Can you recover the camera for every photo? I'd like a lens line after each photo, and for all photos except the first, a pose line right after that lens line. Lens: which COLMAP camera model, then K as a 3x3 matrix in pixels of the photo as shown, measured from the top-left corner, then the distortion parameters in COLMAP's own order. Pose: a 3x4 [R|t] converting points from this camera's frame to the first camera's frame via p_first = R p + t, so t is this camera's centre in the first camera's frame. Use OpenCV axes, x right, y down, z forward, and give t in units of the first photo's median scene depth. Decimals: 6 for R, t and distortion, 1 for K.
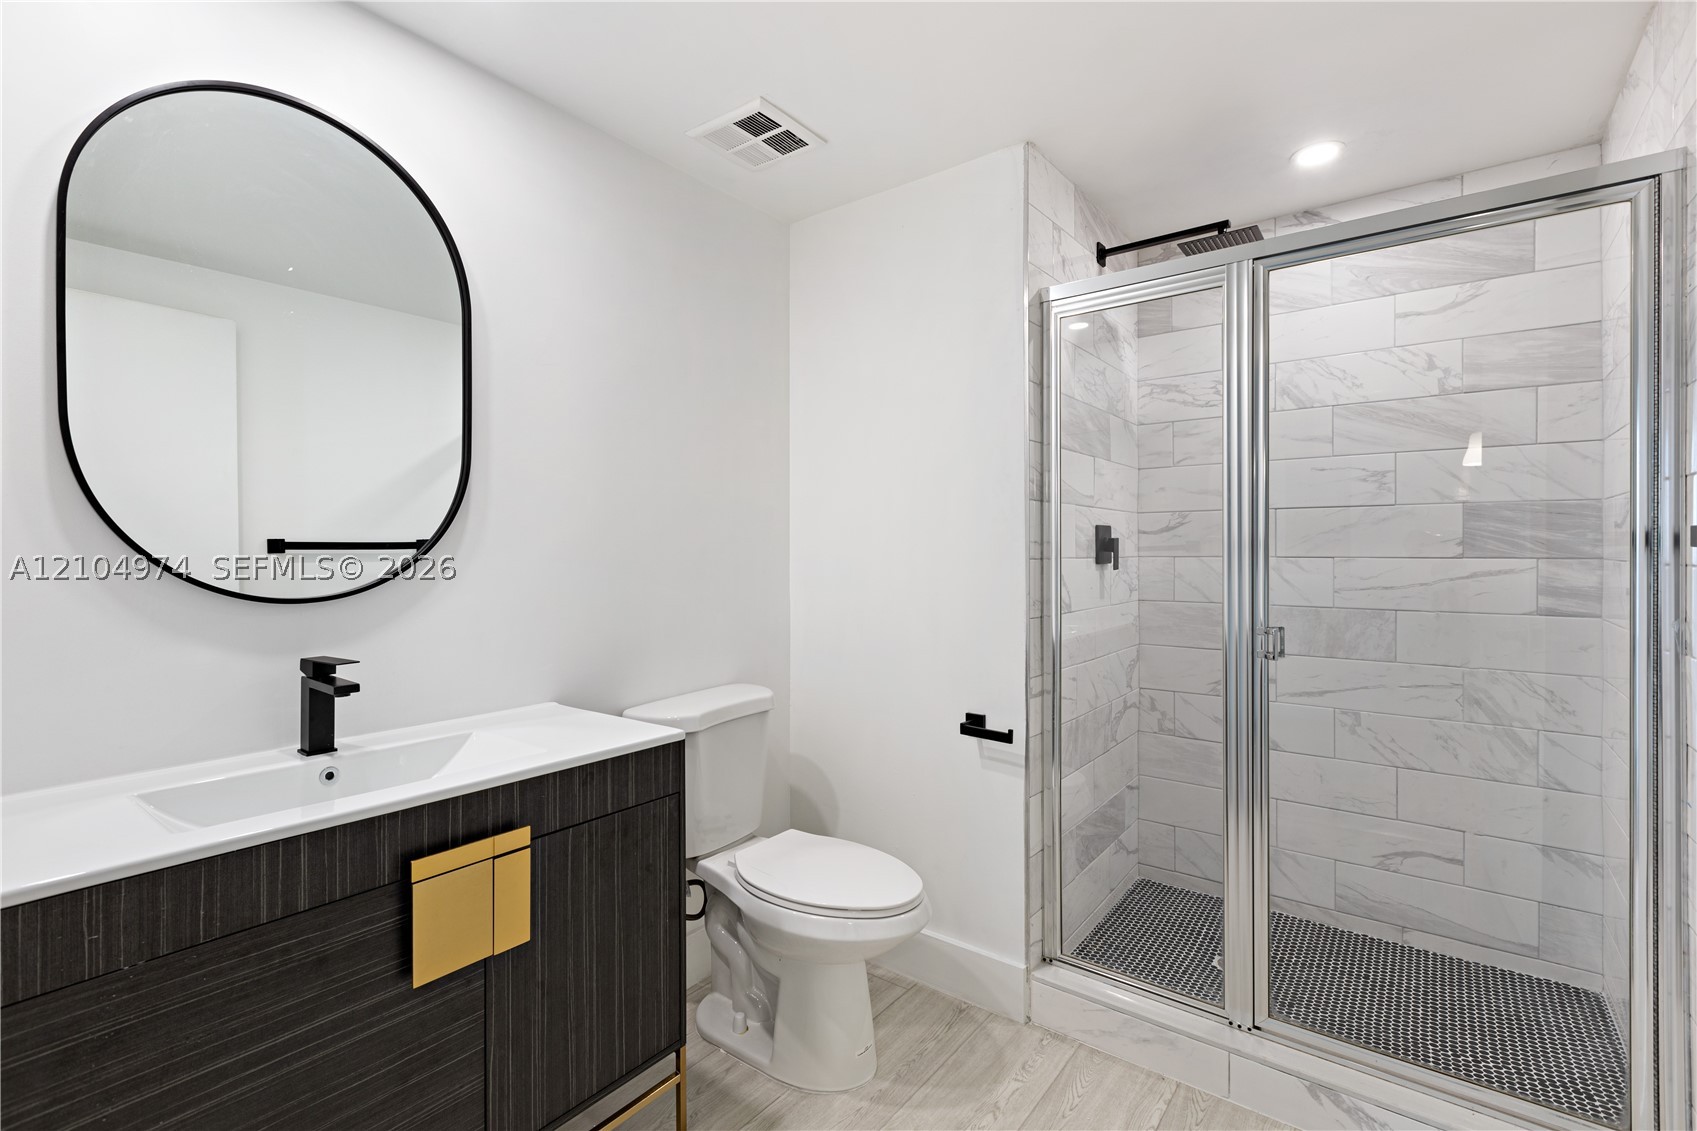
lens RADIAL K [[767.6, 0, 833.7], [0, 767.6, 560.4], [0, 0, 1]] dist [0.004262, -0.002101]
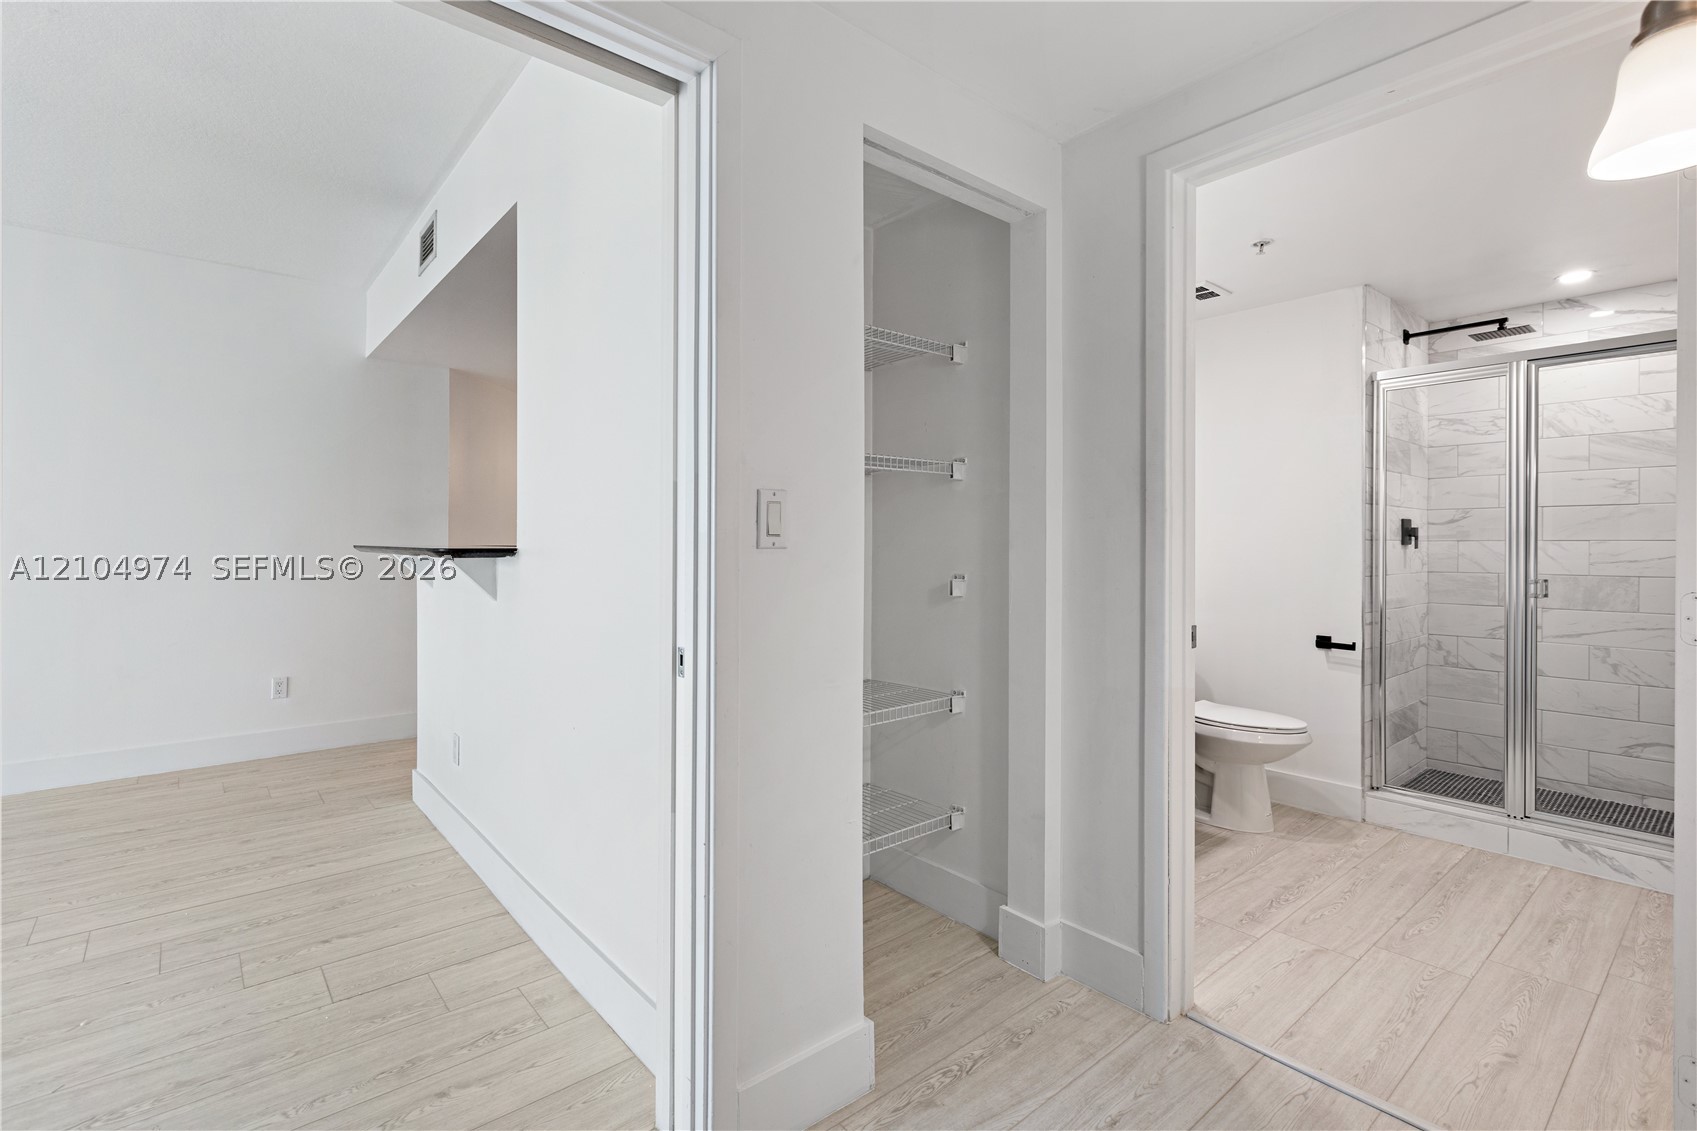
lens RADIAL K [[767.6, 0, 842.4], [0, 767.6, 555.5], [0, 0, 1]] dist [0.004262, -0.002101]
pose [[0.976824, 0.005330, -0.213978, -0.427014], [-0.005007, 0.999985, 0.002051, 0.029437], [0.213986, -0.000932, 0.976836, -0.740272]]
